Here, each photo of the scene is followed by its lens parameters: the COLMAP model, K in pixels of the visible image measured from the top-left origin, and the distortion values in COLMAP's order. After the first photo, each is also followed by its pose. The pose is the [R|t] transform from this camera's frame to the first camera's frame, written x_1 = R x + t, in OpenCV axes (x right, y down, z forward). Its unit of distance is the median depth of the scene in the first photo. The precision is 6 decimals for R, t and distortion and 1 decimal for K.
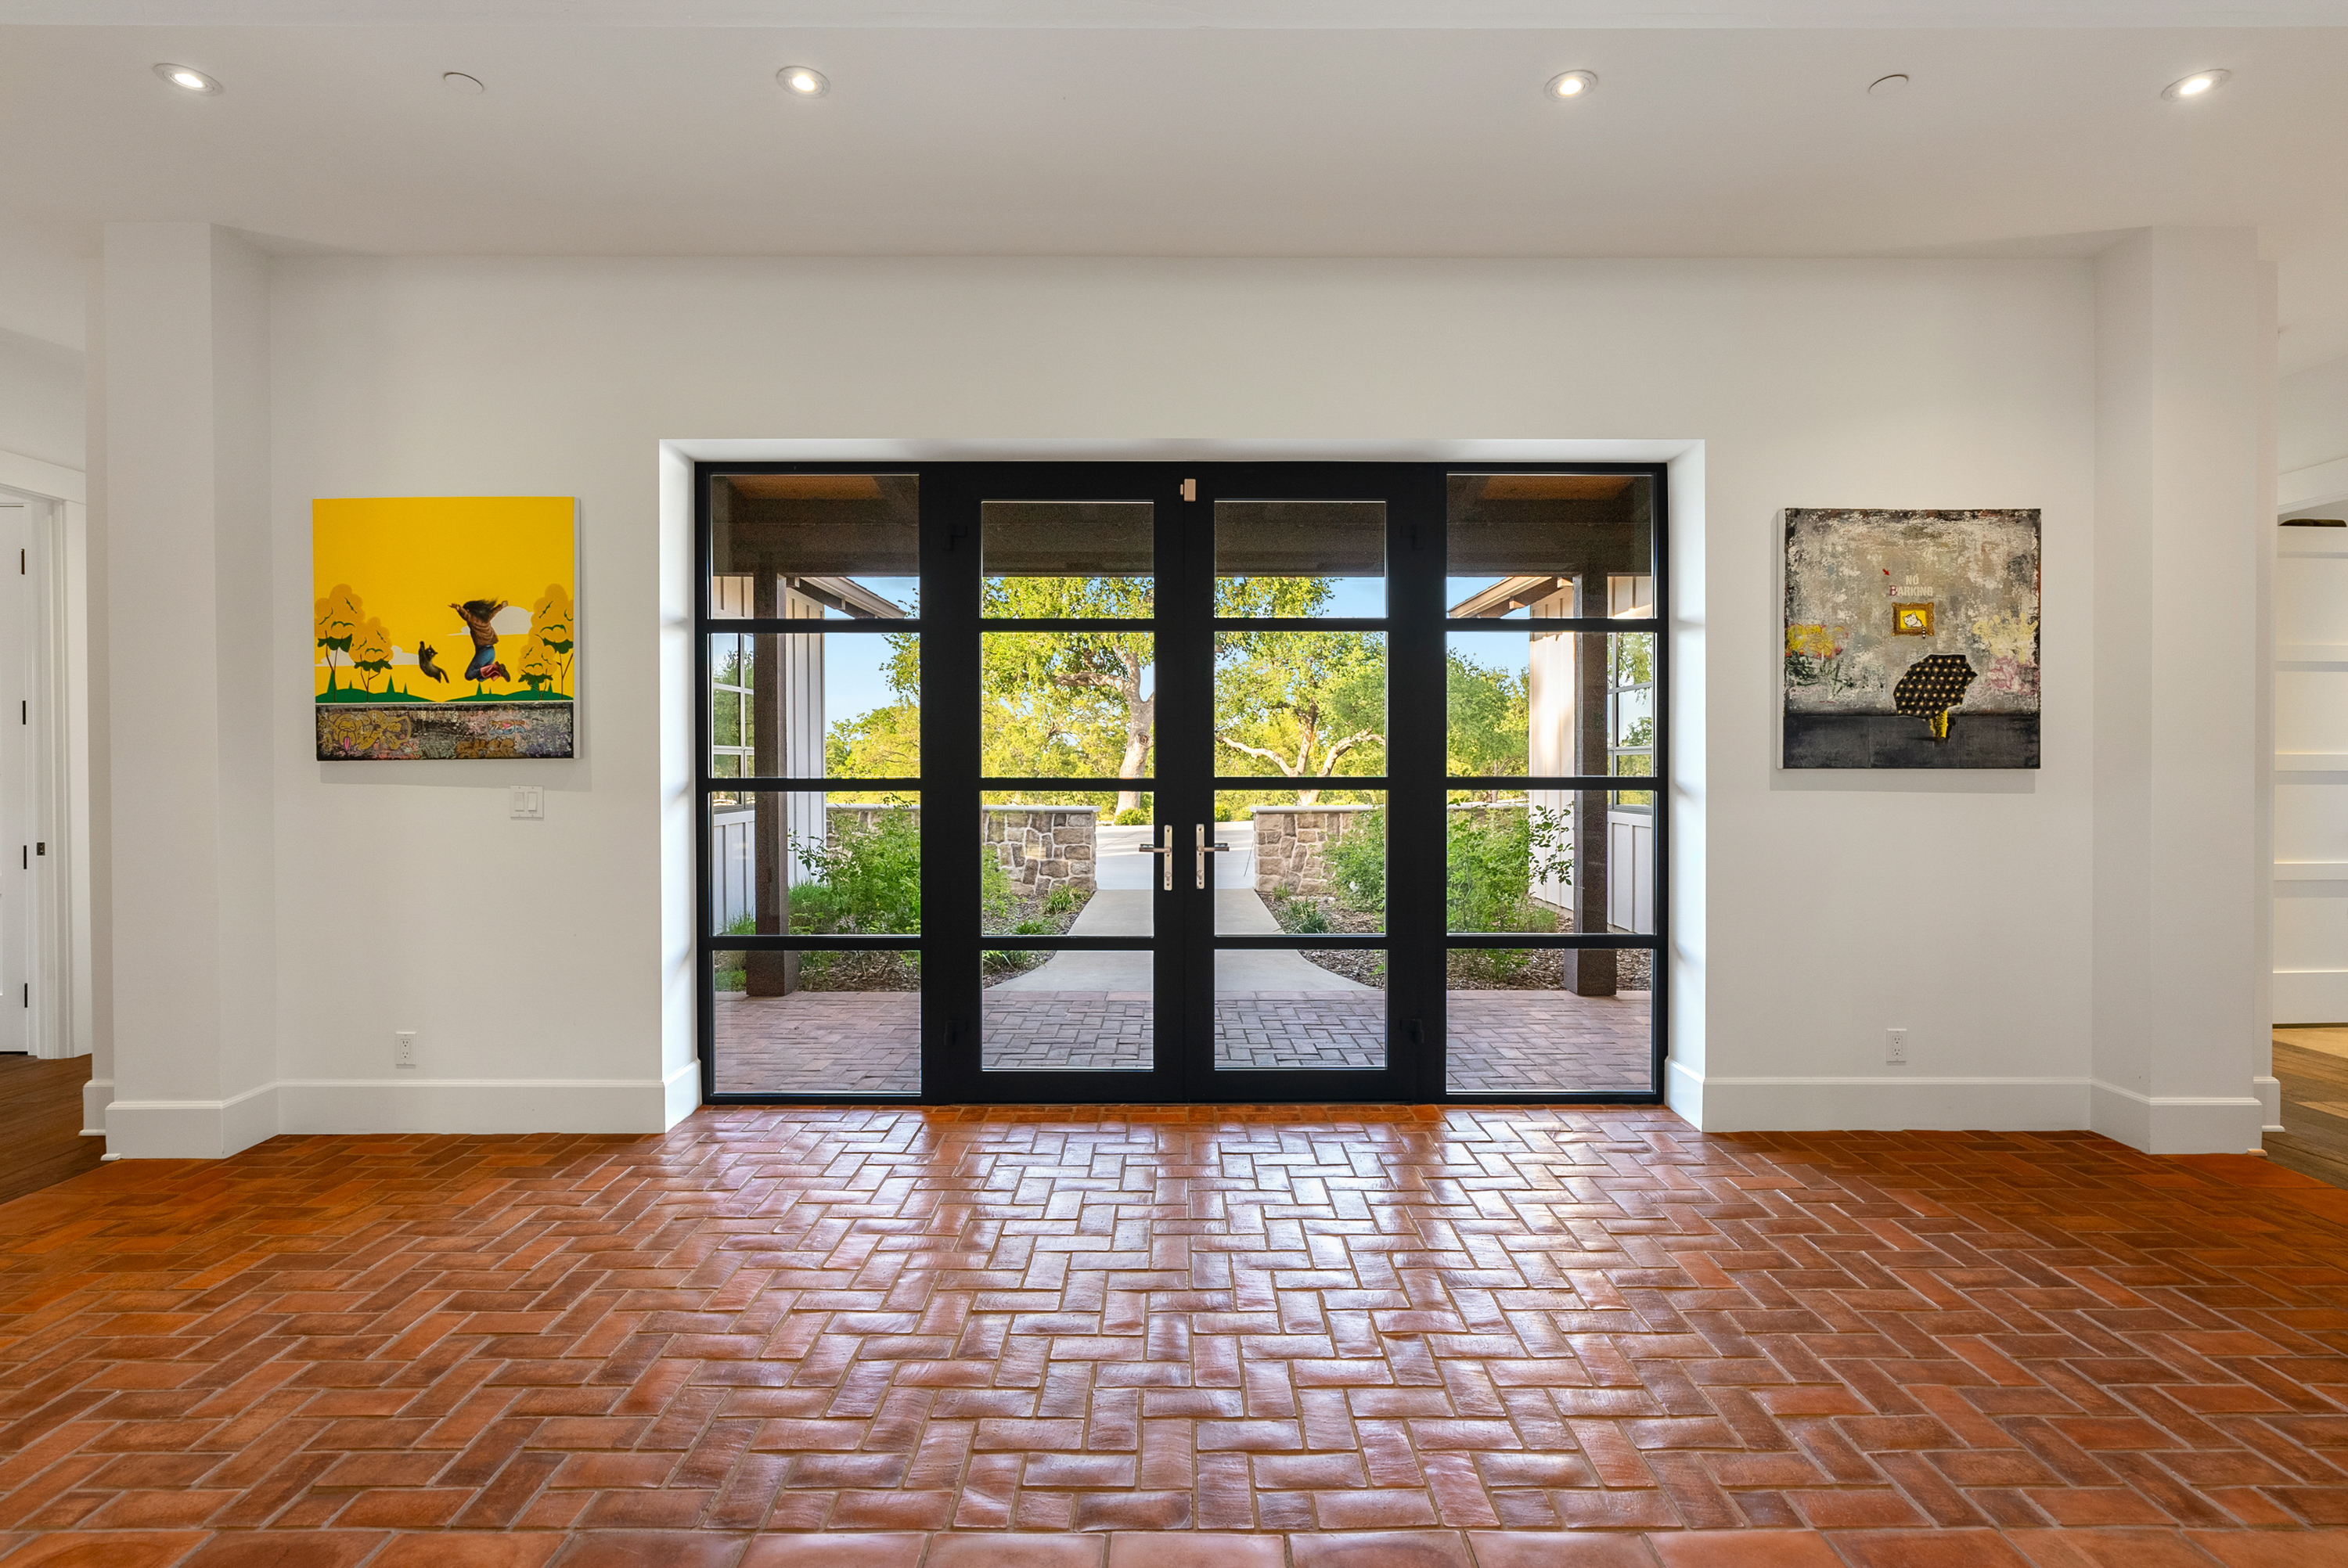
lens RADIAL K [[1067.2, 0, 1186.1], [0, 1067.2, 774.8], [0, 0, 1]] dist [-0.006264, 0.002201]
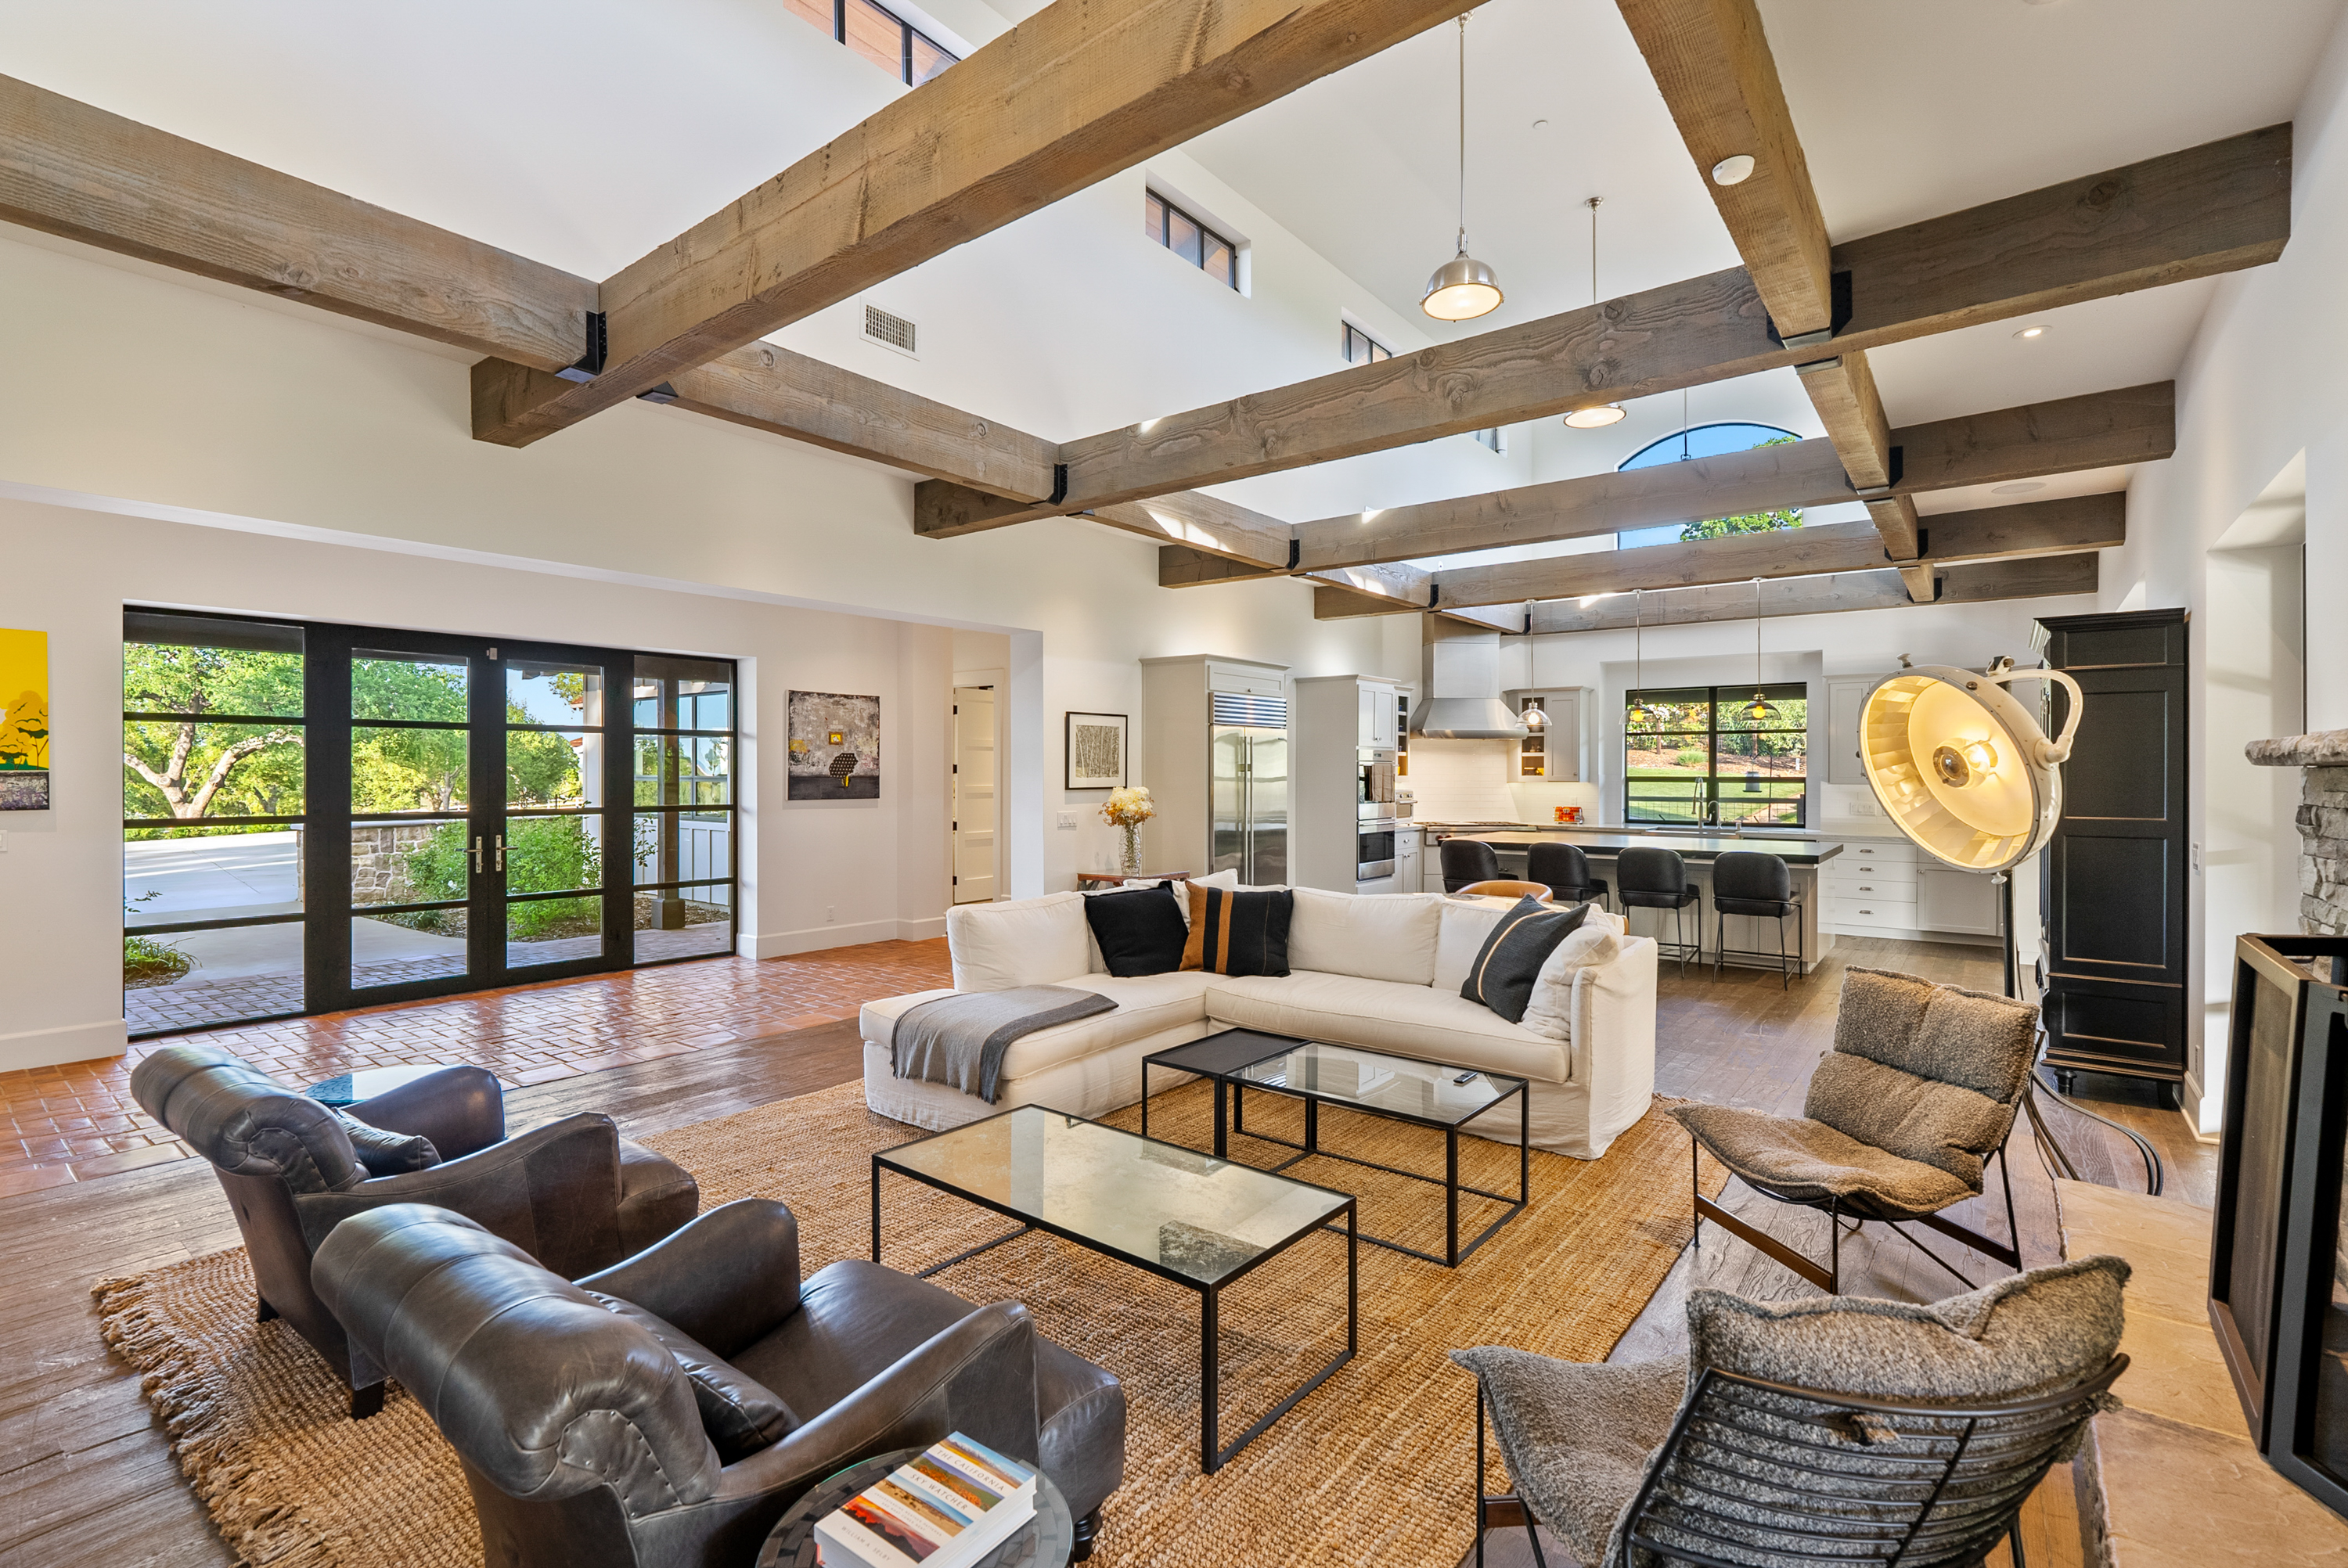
lens RADIAL K [[1067.2, 0, 1198.8], [0, 1067.2, 775.8], [0, 0, 1]] dist [-0.006264, 0.002201]
pose [[0.595773, -0.000840, 0.803152, -0.791092], [0.000982, 0.999999, 0.000317, -0.059957], [-0.803152, 0.000600, 0.595774, -1.133246]]
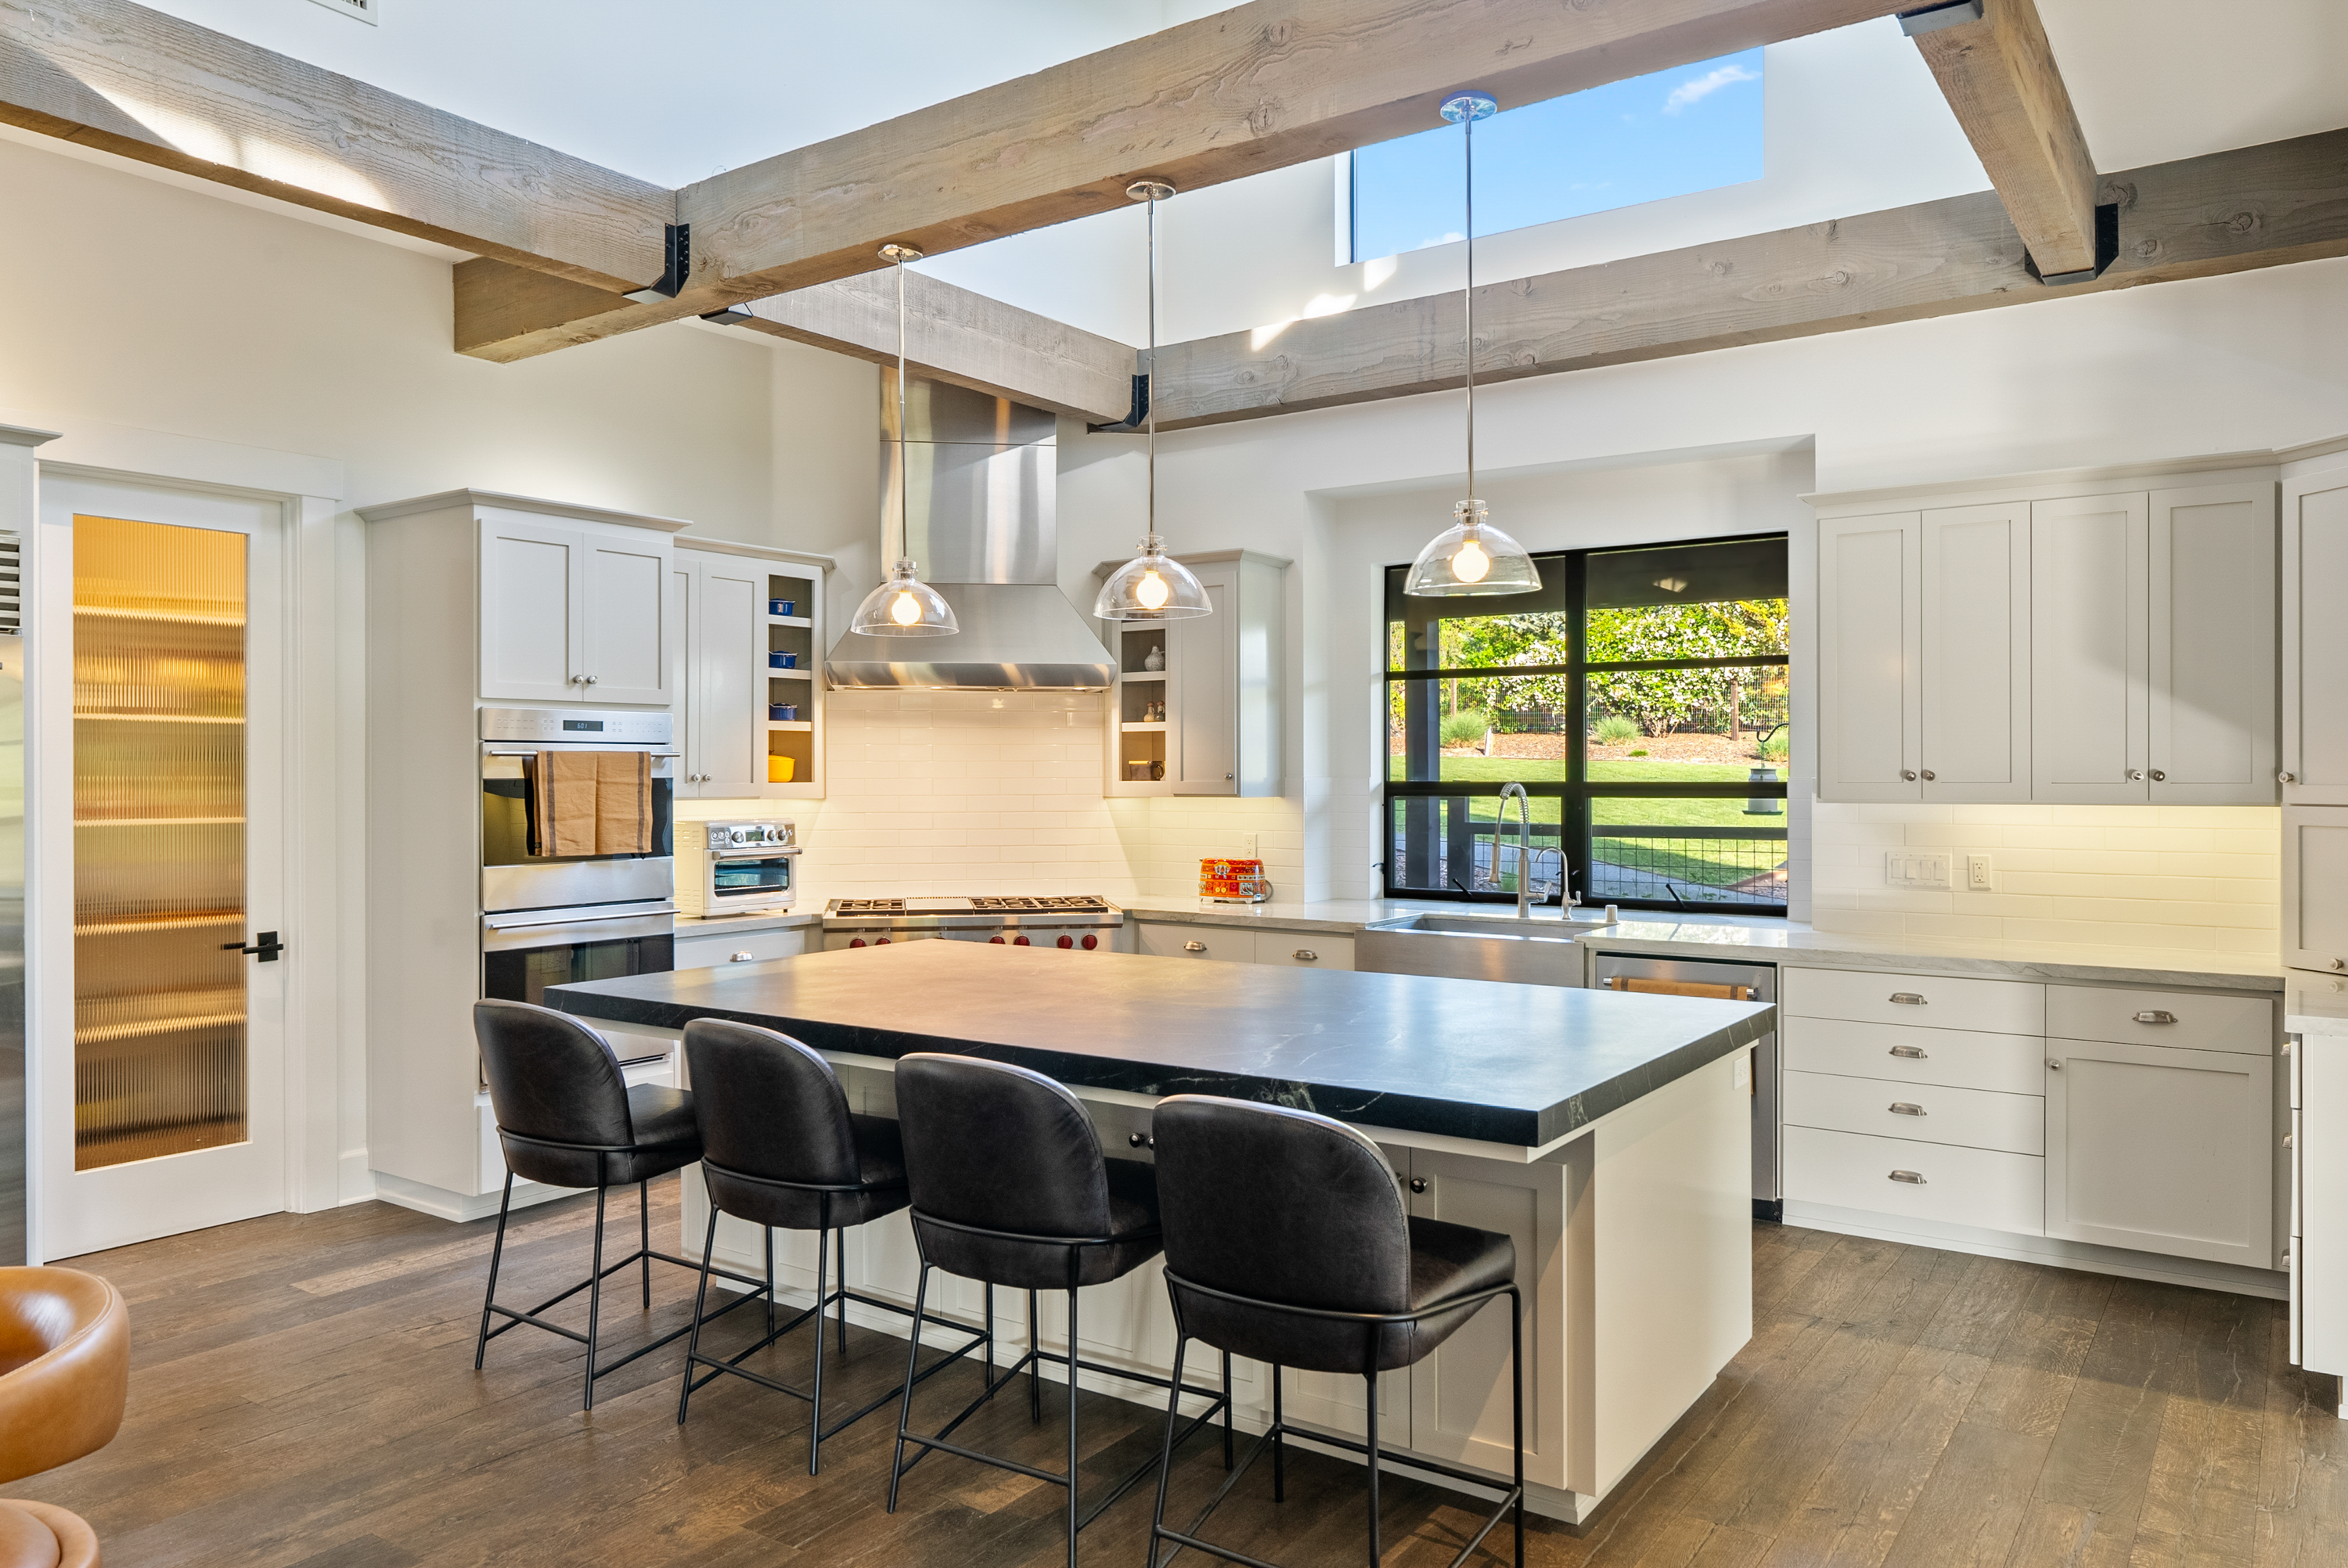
lens RADIAL K [[1606.0, 0, 1212.7], [0, 1606.0, 772.5], [0, 0, 1]] dist [0.006055, 0.004516]
pose [[0.563627, -0.000517, 0.826029, 0.901325], [0.005195, 0.999982, -0.002919, -0.061111], [-0.826013, 0.005937, 0.563619, -1.176432]]
